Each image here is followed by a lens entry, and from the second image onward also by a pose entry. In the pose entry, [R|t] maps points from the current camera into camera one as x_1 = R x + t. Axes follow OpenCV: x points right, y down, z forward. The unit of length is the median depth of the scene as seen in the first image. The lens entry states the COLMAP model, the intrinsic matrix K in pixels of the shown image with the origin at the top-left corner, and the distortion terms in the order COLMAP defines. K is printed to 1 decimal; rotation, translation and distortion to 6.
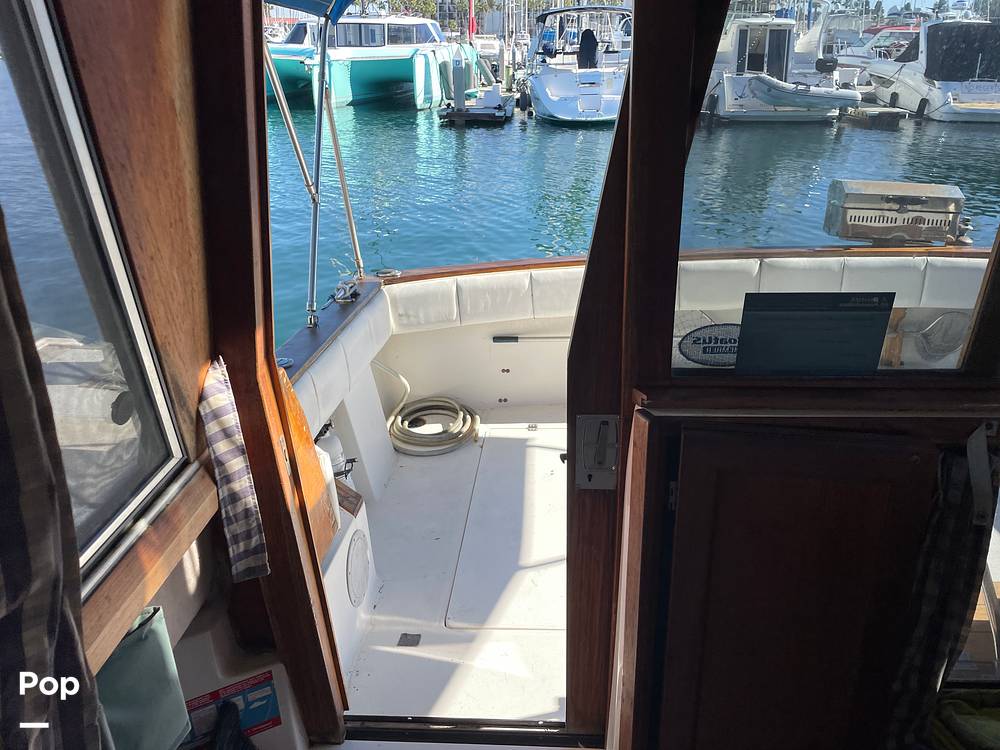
lens RADIAL K [[800.6, 0, 500.0], [0, 800.6, 375.0], [0, 0, 1]] dist [0.083688, -0.116892]
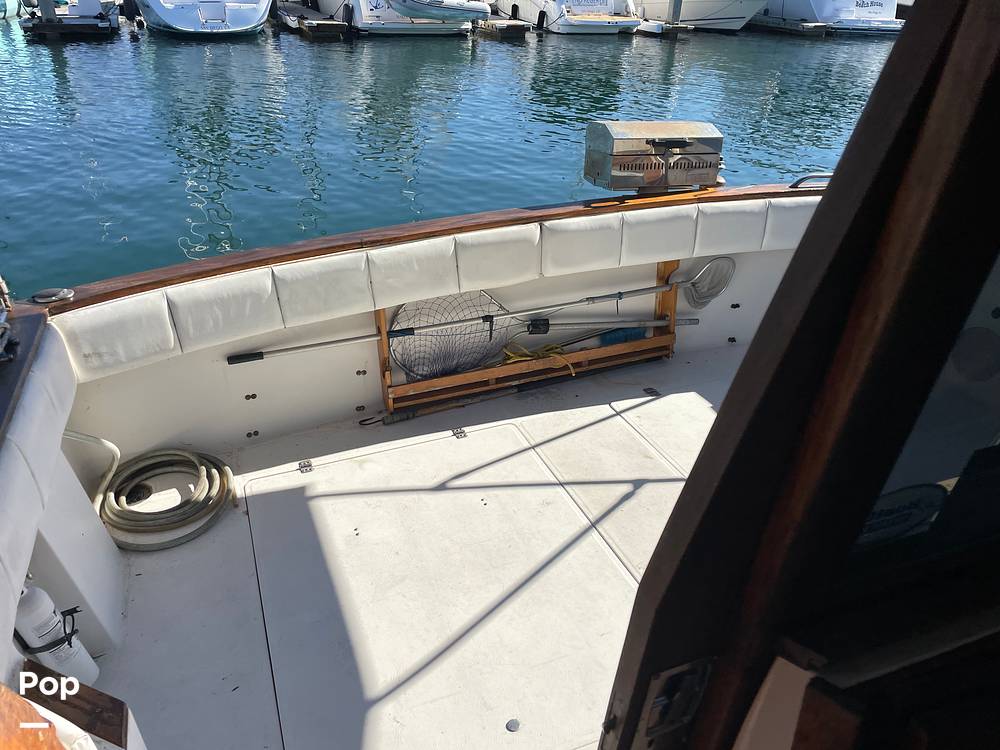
lens RADIAL K [[778.8, 0, 496.0], [0, 778.8, 377.1], [0, 0, 1]] dist [0.075740, -0.089501]
pose [[0.901796, -0.178612, 0.393524, -0.074970], [0.133090, 0.981120, 0.140322, -0.100646], [-0.411157, -0.074168, 0.908542, 0.237728]]
